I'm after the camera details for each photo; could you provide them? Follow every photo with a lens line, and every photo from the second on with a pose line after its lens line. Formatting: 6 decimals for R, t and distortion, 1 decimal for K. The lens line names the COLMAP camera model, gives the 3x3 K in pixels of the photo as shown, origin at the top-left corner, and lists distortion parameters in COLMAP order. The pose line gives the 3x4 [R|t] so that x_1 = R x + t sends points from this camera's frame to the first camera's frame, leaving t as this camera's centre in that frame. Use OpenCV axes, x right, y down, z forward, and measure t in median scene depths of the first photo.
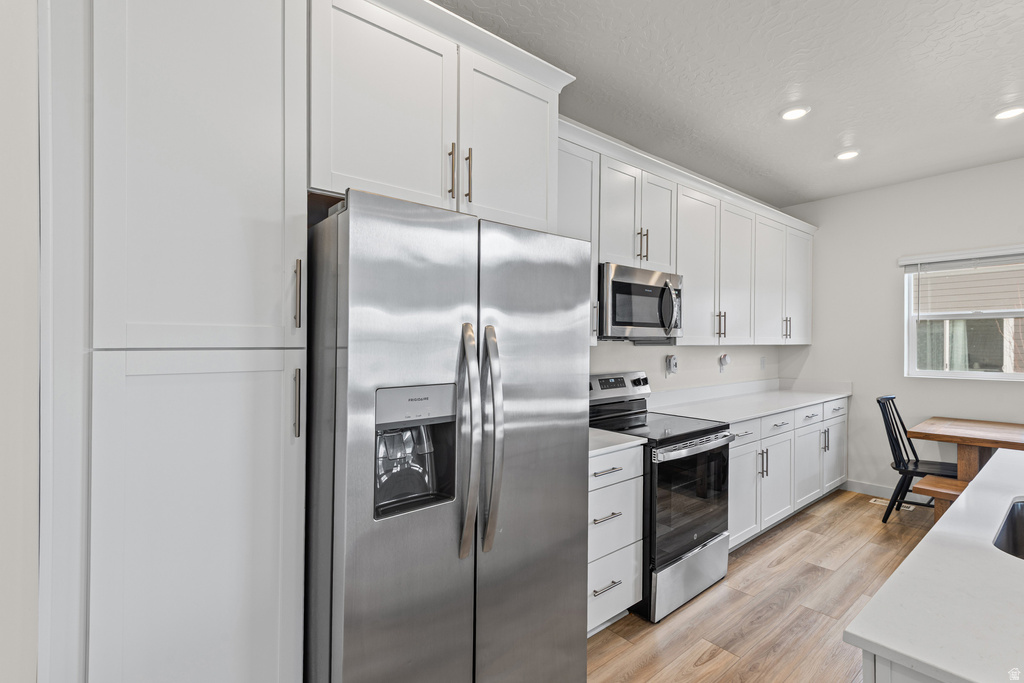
lens RADIAL K [[462.8, 0, 518.8], [0, 462.8, 343.7], [0, 0, 1]] dist [0.025975, -0.009382]
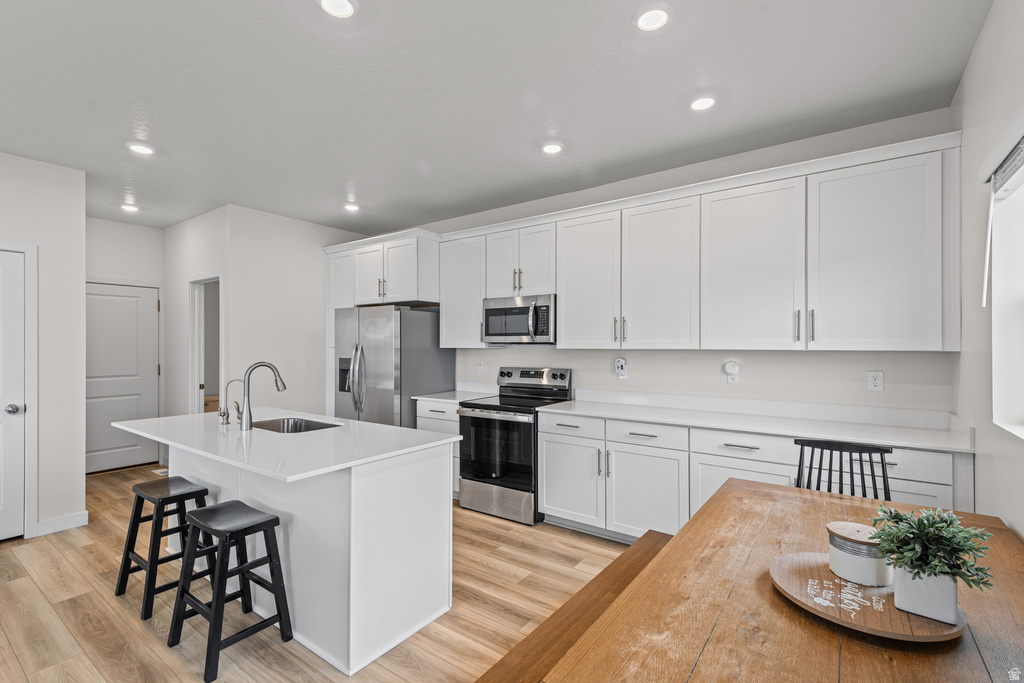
lens RADIAL K [[462.8, 0, 519.0], [0, 462.8, 344.3], [0, 0, 1]] dist [0.025975, -0.009382]
pose [[0.254066, 0.001481, -0.967186, 1.608641], [-0.000939, 0.999999, 0.001285, -0.010176], [0.967186, 0.000582, 0.254067, 0.608948]]
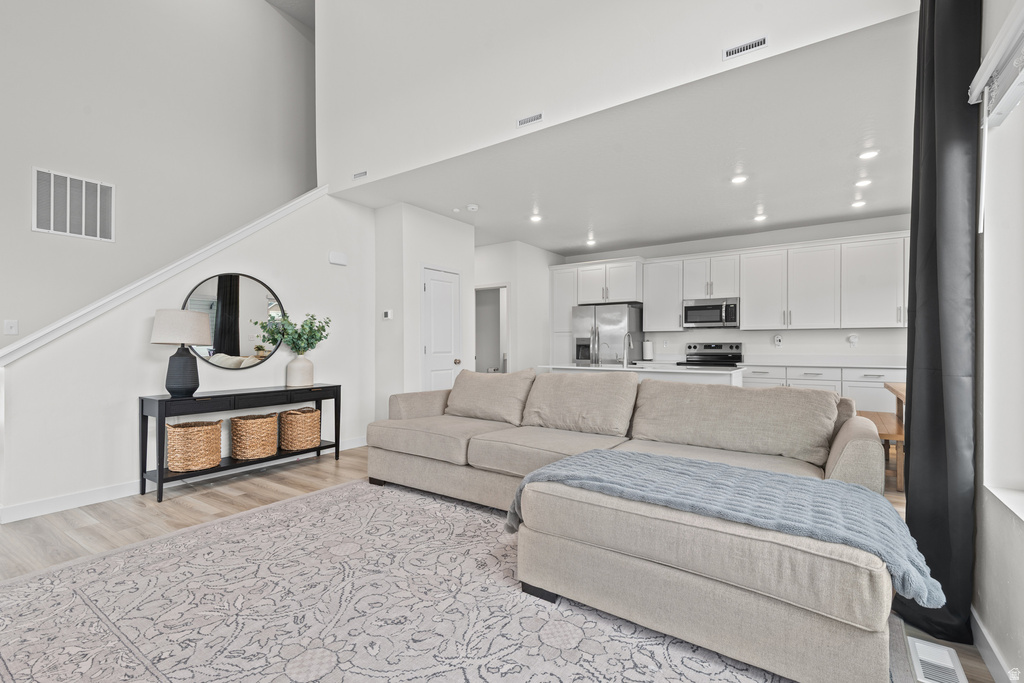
lens RADIAL K [[462.8, 0, 514.7], [0, 462.8, 339.3], [0, 0, 1]] dist [0.025975, -0.009382]
pose [[0.285325, -0.008605, -0.958392, 2.190148], [-0.000649, 0.999958, -0.009172, 0.070291], [0.958431, 0.003239, 0.285307, -0.626138]]
